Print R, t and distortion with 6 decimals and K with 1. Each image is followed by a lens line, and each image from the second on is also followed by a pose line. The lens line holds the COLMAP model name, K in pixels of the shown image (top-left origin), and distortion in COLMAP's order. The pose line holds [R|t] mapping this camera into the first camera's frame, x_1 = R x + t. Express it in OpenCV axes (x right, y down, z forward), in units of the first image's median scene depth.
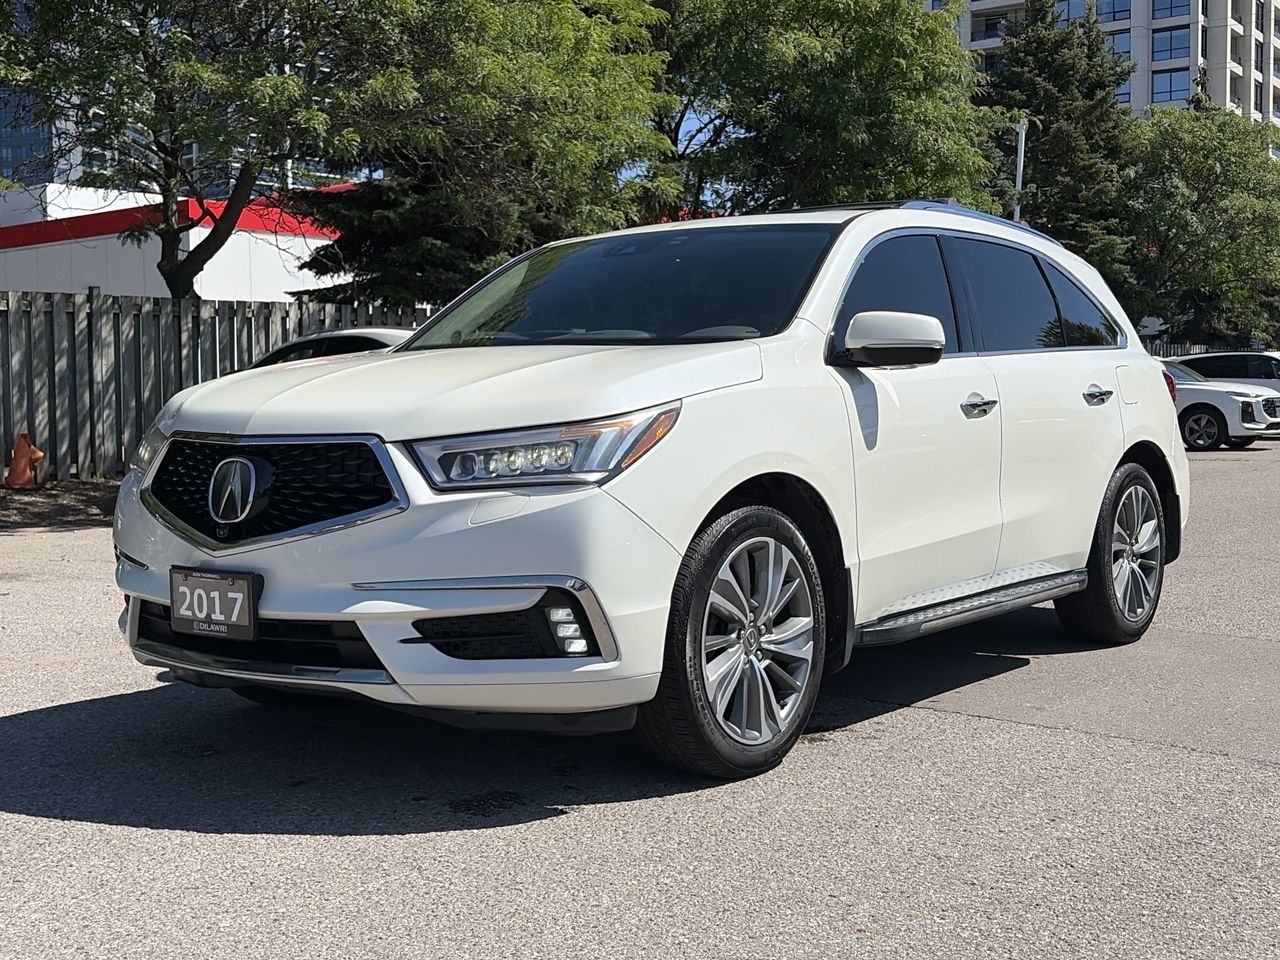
lens RADIAL K [[1595.0, 0, 653.0], [0, 1595.0, 476.6], [0, 0, 1]] dist [0.042102, 0.000000]
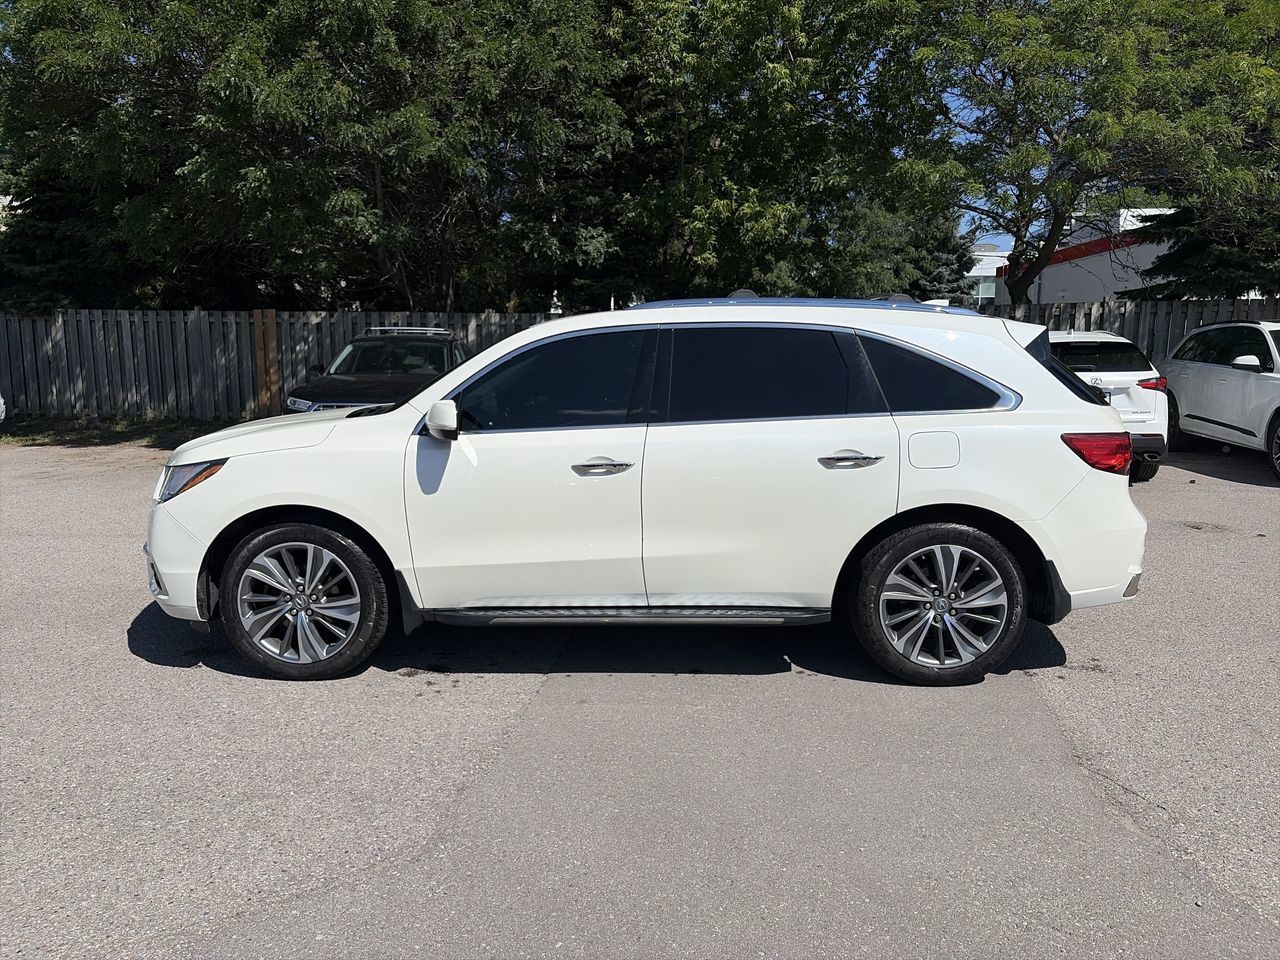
lens RADIAL K [[984.4, 0, 634.7], [0, 984.4, 487.3], [0, 0, 1]] dist [0.049251, -0.055263]
pose [[0.571114, 0.126799, -0.811018, 1.024417], [-0.042865, 0.991256, 0.124793, -0.151596], [0.819751, -0.036507, 0.571556, 0.657995]]
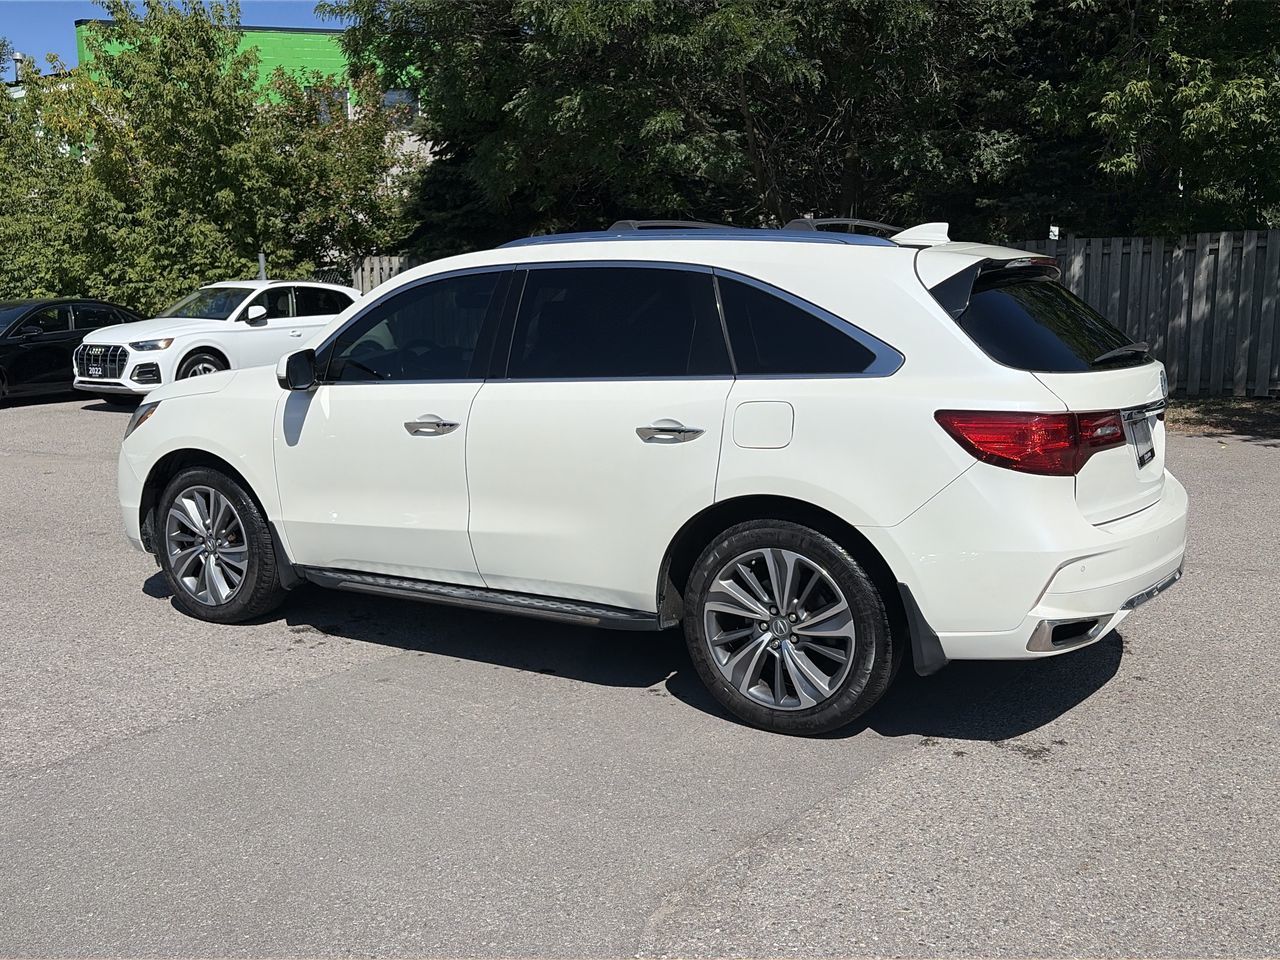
lens RADIAL K [[1220.6, 0, 635.7], [0, 1220.6, 489.3], [0, 0, 1]] dist [0.013854, 0.000000]
pose [[0.089014, 0.170420, -0.981343, 1.295938], [-0.036750, 0.985145, 0.167746, -0.181142], [0.995352, 0.021133, 0.093955, 1.251393]]
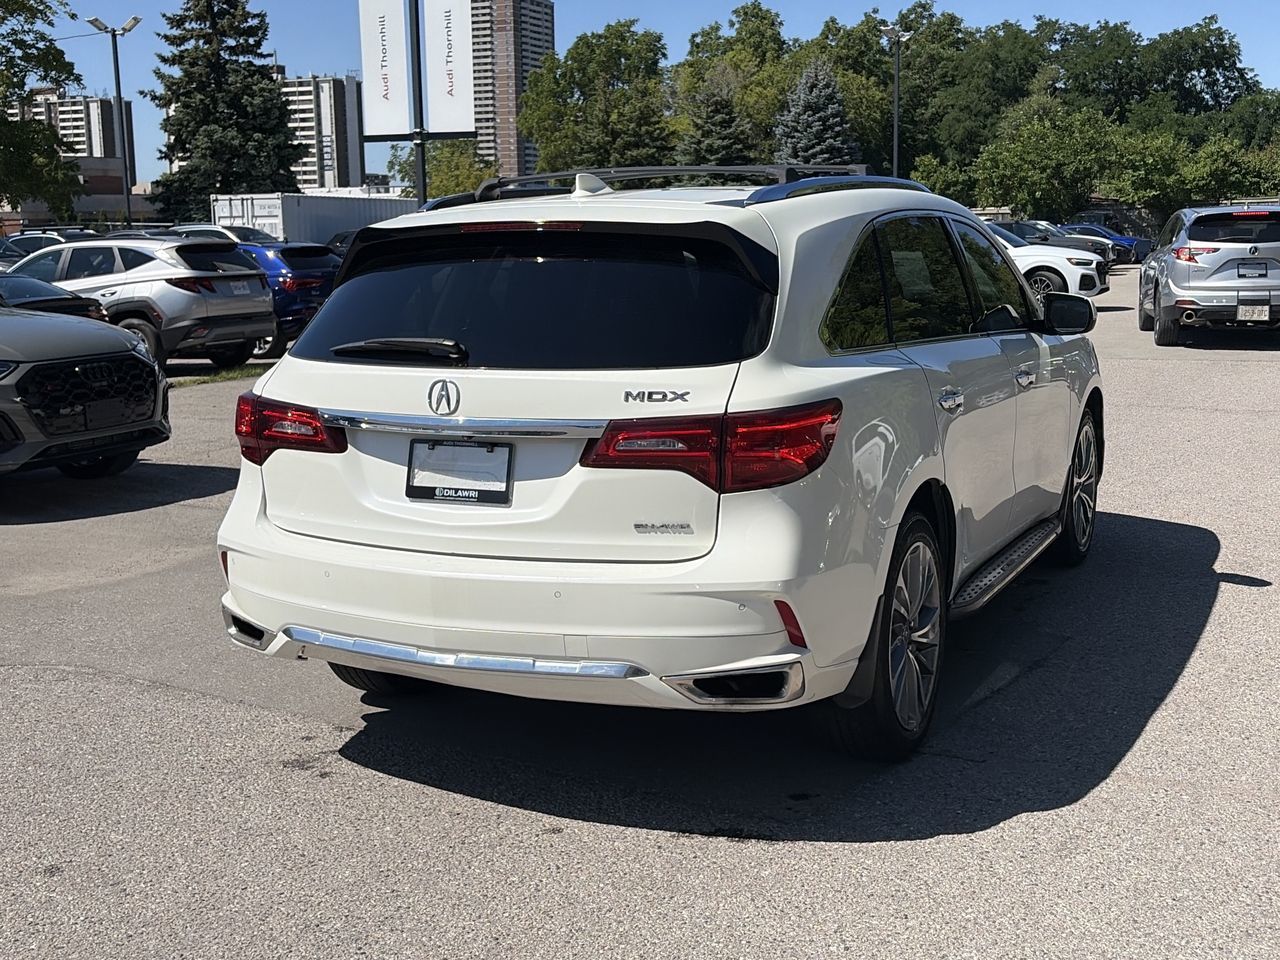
lens RADIAL K [[1553.0, 0, 641.4], [0, 1553.0, 482.8], [0, 0, 1]] dist [0.034125, 0.000000]
pose [[-0.980411, 0.056210, -0.188770, 0.457075], [0.015180, 0.977126, 0.212118, -0.256282], [0.196375, 0.205097, -0.958839, 2.615824]]
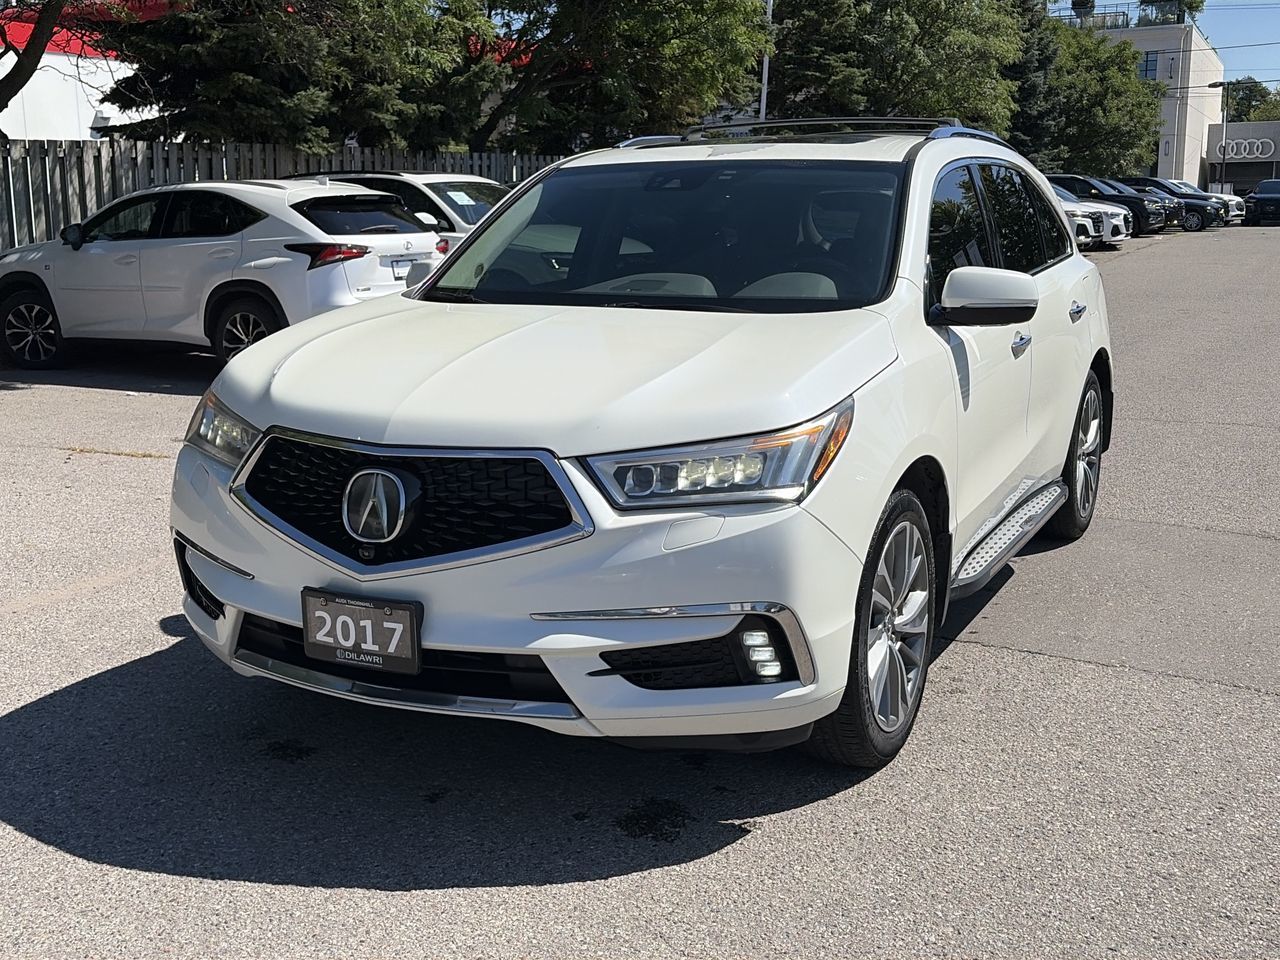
lens RADIAL K [[1448.0, 0, 634.7], [0, 1448.0, 467.5], [0, 0, 1]] dist [0.036334, 0.000000]
pose [[0.985573, -0.029578, 0.166648, -0.224799], [0.006861, 0.990784, 0.135278, -0.109109], [-0.169114, -0.132183, 0.976692, 0.155771]]
